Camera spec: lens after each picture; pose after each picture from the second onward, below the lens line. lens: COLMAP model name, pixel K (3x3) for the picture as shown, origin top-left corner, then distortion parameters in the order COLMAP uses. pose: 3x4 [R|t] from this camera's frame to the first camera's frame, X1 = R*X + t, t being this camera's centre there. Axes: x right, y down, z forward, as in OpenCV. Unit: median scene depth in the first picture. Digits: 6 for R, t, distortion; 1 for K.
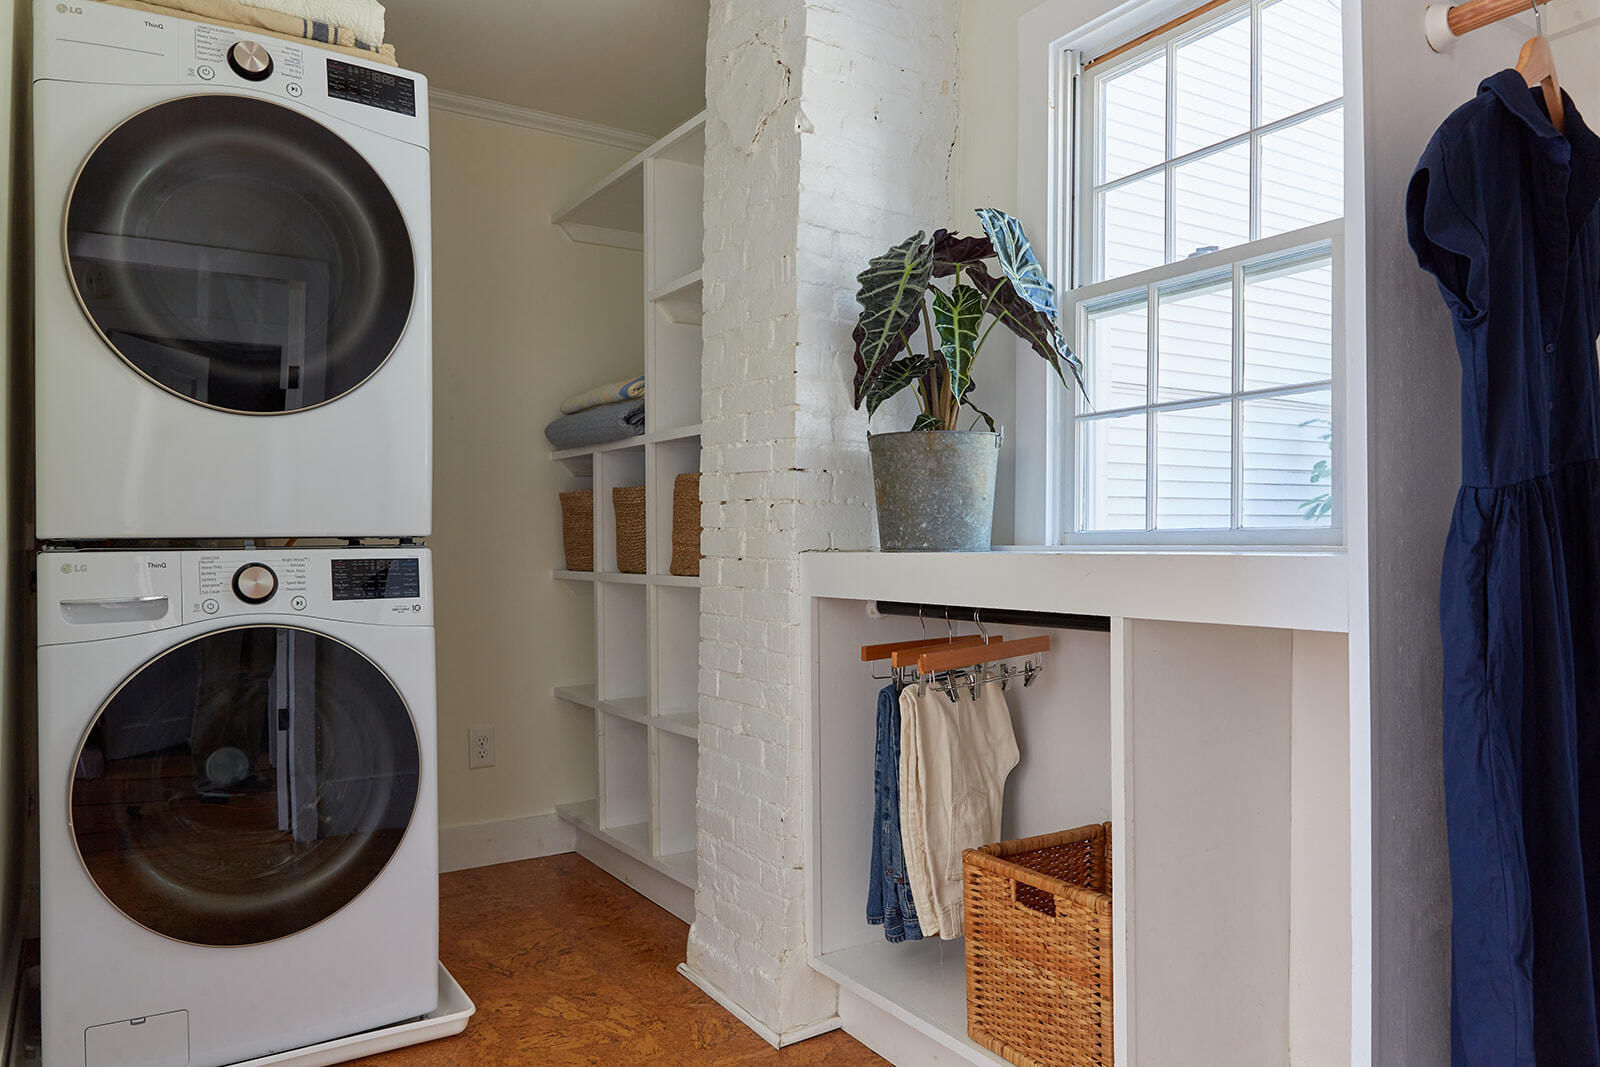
lens RADIAL K [[1078.1, 0, 804.4], [0, 1078.1, 537.8], [0, 0, 1]] dist [-0.005743, 0.006725]
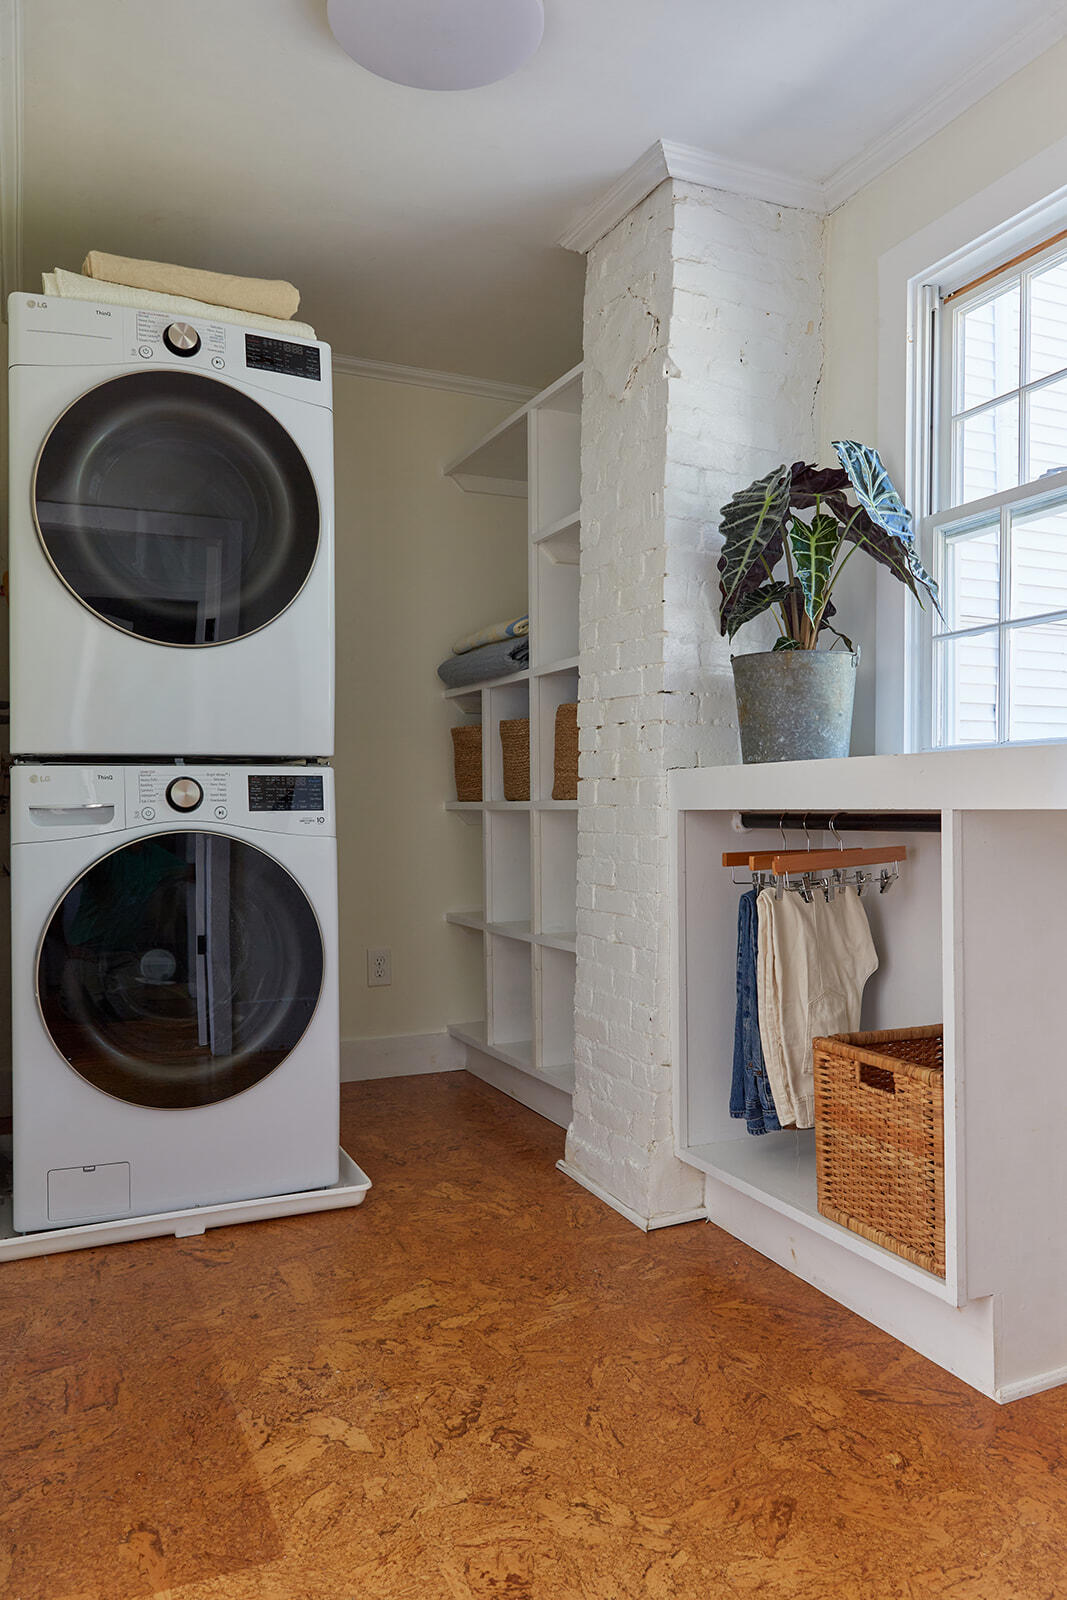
lens RADIAL K [[1150.6, 0, 571.2], [0, 1150.6, 797.0], [0, 0, 1]] dist [-0.020739, 0.054243]
pose [[0.991470, -0.003168, -0.130293, 0.049938], [0.001384, 0.999904, -0.013783, 0.056724], [0.130325, 0.013485, 0.991380, -0.140316]]
